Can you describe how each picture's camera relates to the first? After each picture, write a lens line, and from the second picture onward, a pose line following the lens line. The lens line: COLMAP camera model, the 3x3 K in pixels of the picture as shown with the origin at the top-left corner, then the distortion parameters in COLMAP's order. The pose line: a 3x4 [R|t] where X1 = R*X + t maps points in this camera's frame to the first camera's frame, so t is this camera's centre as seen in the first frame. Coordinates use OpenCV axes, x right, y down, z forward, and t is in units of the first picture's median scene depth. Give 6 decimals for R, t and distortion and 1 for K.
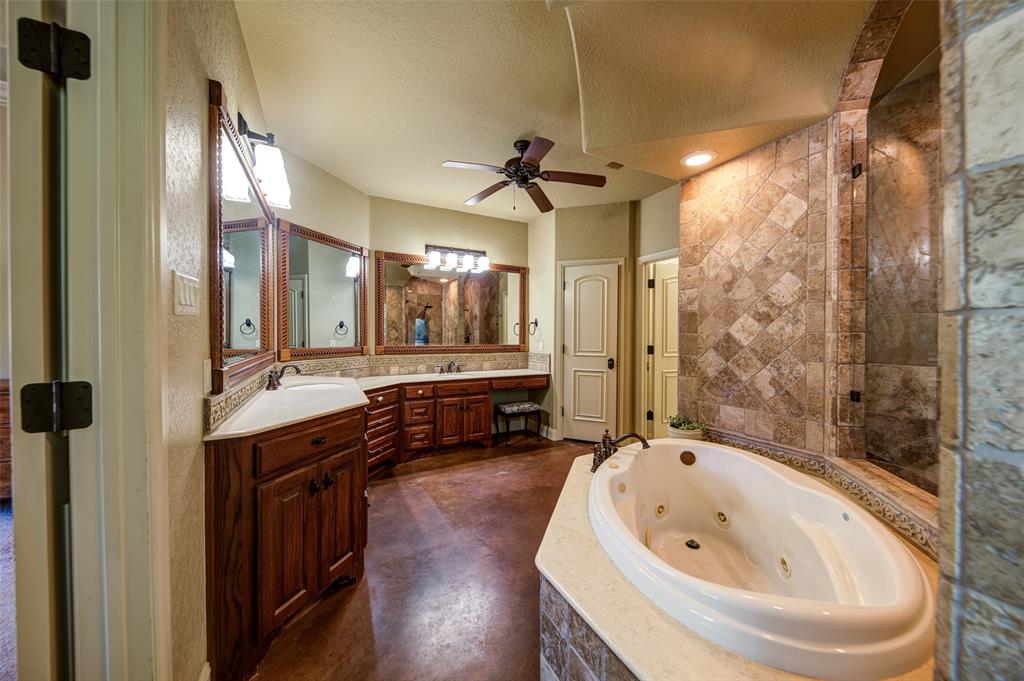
lens RADIAL K [[358.3, 0, 513.7], [0, 358.3, 335.5], [0, 0, 1]] dist [-0.001185, -0.000555]
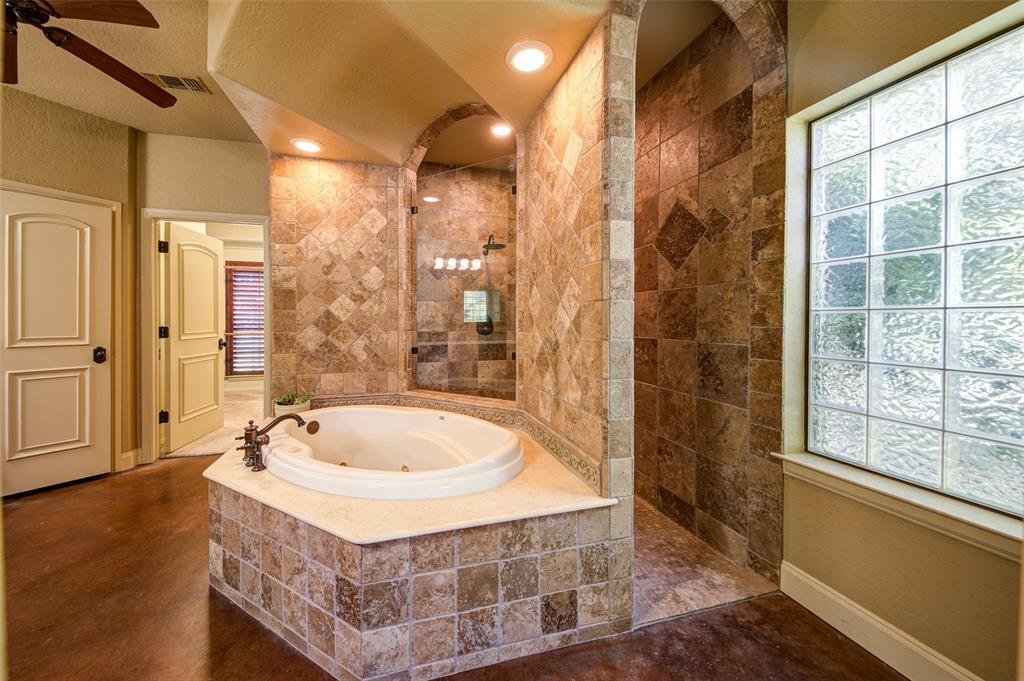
lens RADIAL K [[358.3, 0, 499.3], [0, 358.3, 322.0], [0, 0, 1]] dist [-0.001185, -0.000555]
pose [[0.202733, -0.010647, 0.979176, -0.430034], [0.002295, 0.999943, 0.010398, 0.020397], [-0.979231, 0.000139, 0.202746, 0.239885]]
